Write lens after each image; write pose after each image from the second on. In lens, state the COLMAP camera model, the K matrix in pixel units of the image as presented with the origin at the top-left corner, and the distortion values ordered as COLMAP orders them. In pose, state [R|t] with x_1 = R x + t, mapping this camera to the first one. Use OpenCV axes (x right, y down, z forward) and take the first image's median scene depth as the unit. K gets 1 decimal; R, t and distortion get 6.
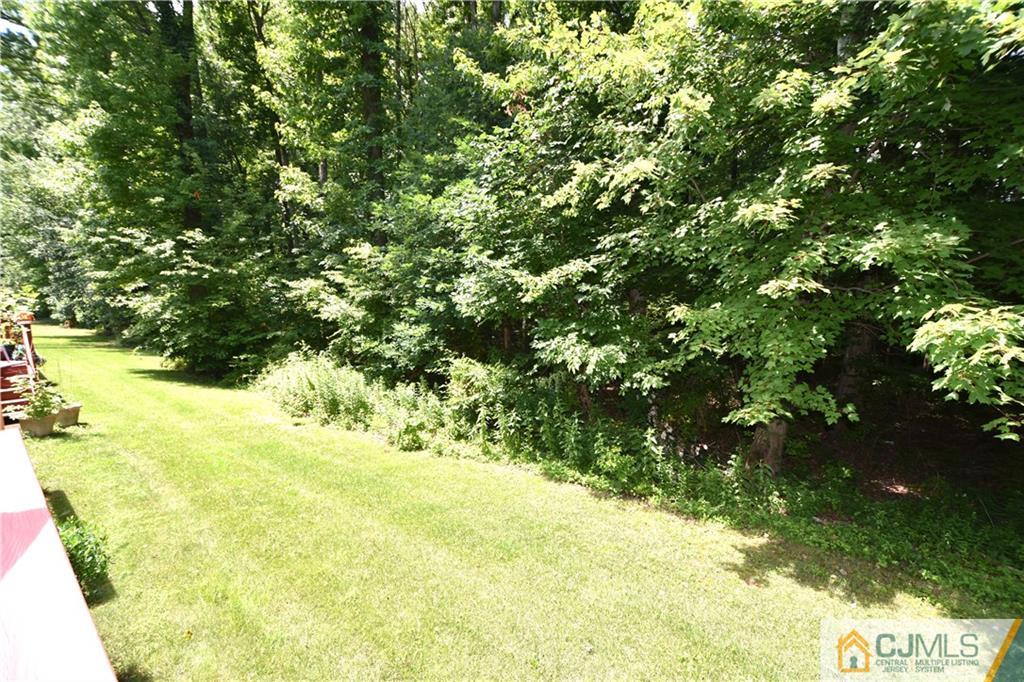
lens RADIAL K [[448.4, 0, 514.6], [0, 448.4, 348.3], [0, 0, 1]] dist [0.009143, -0.009227]
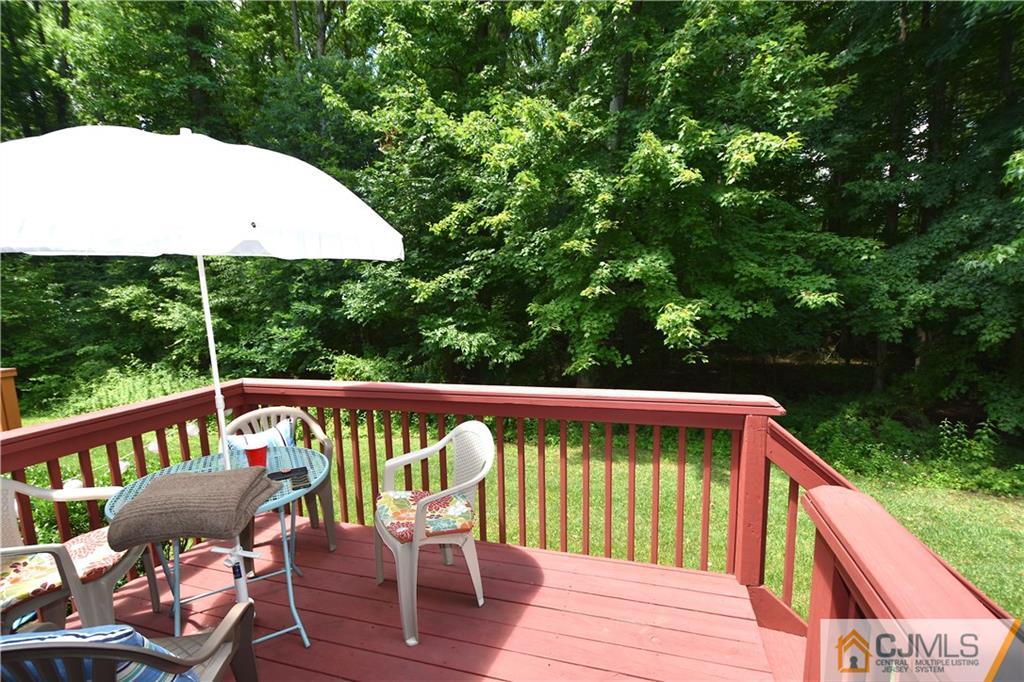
lens RADIAL K [[452.7, 0, 514.9], [0, 452.7, 344.7], [0, 0, 1]] dist [-0.032629, 0.000184]
pose [[0.927031, -0.059822, 0.370181, -0.198260], [0.064110, 0.997943, 0.000719, 0.034932], [-0.369463, 0.023066, 0.928959, -0.304386]]
